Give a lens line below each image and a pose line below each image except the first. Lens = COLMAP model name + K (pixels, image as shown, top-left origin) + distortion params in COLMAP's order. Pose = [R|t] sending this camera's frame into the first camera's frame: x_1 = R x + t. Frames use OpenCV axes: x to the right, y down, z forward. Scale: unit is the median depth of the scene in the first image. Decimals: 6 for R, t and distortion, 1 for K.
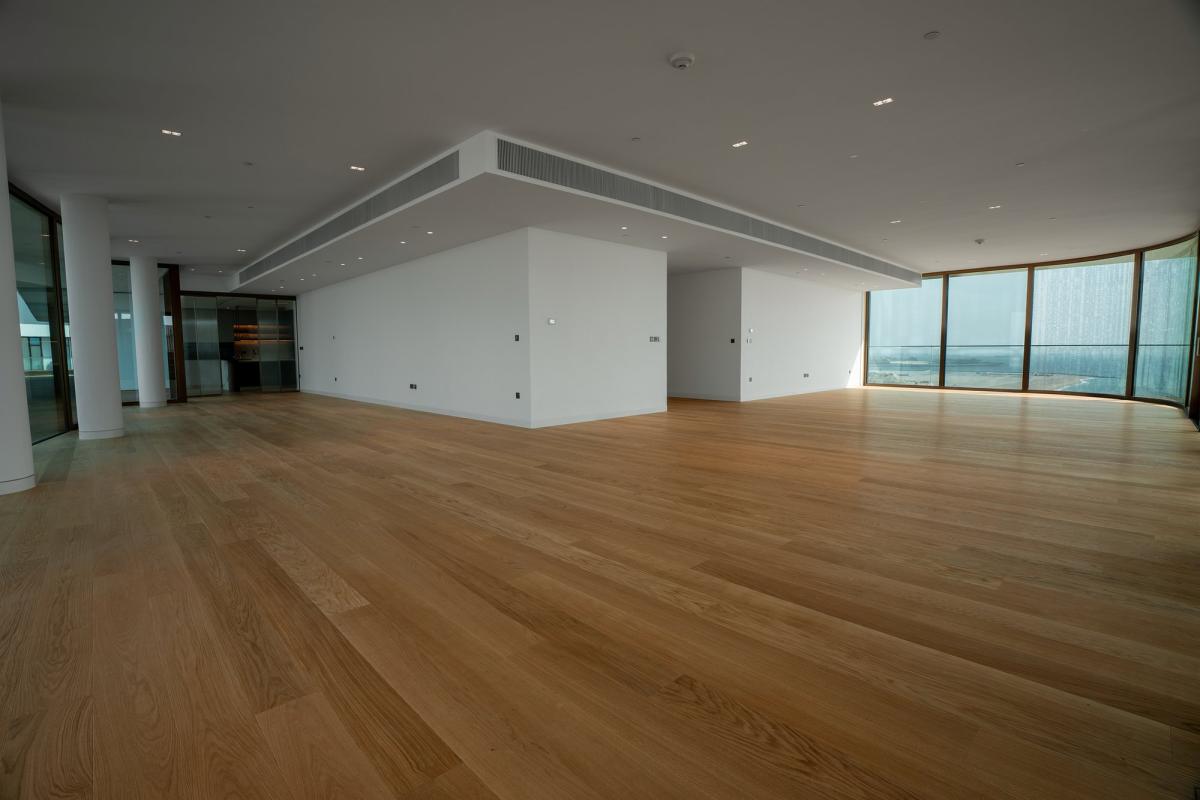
lens RADIAL K [[545.5, 0, 608.4], [0, 545.5, 397.8], [0, 0, 1]] dist [-0.042072, -0.000787]
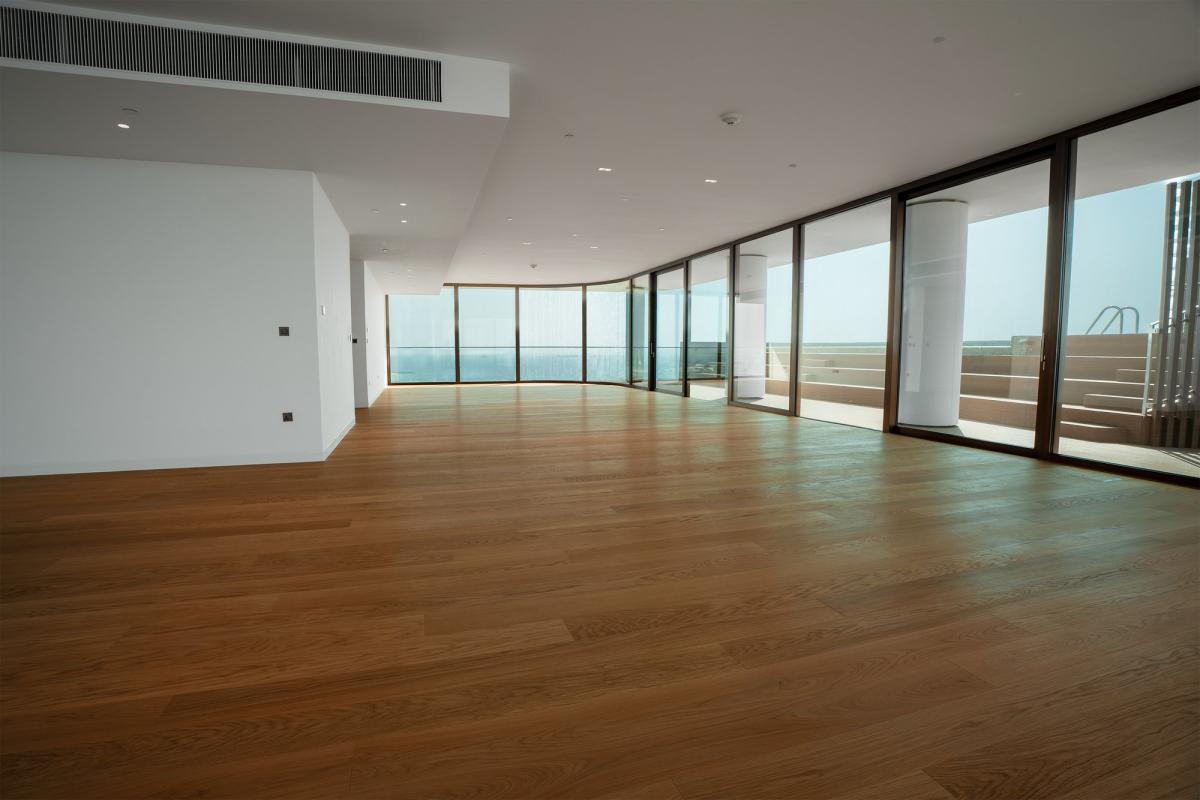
lens RADIAL K [[545.5, 0, 605.3], [0, 545.5, 406.6], [0, 0, 1]] dist [-0.042072, -0.000787]
pose [[0.444572, -0.085263, 0.891676, -0.381278], [0.074066, 0.995550, 0.058267, -0.017123], [-0.892676, 0.040139, 0.448909, 0.244389]]
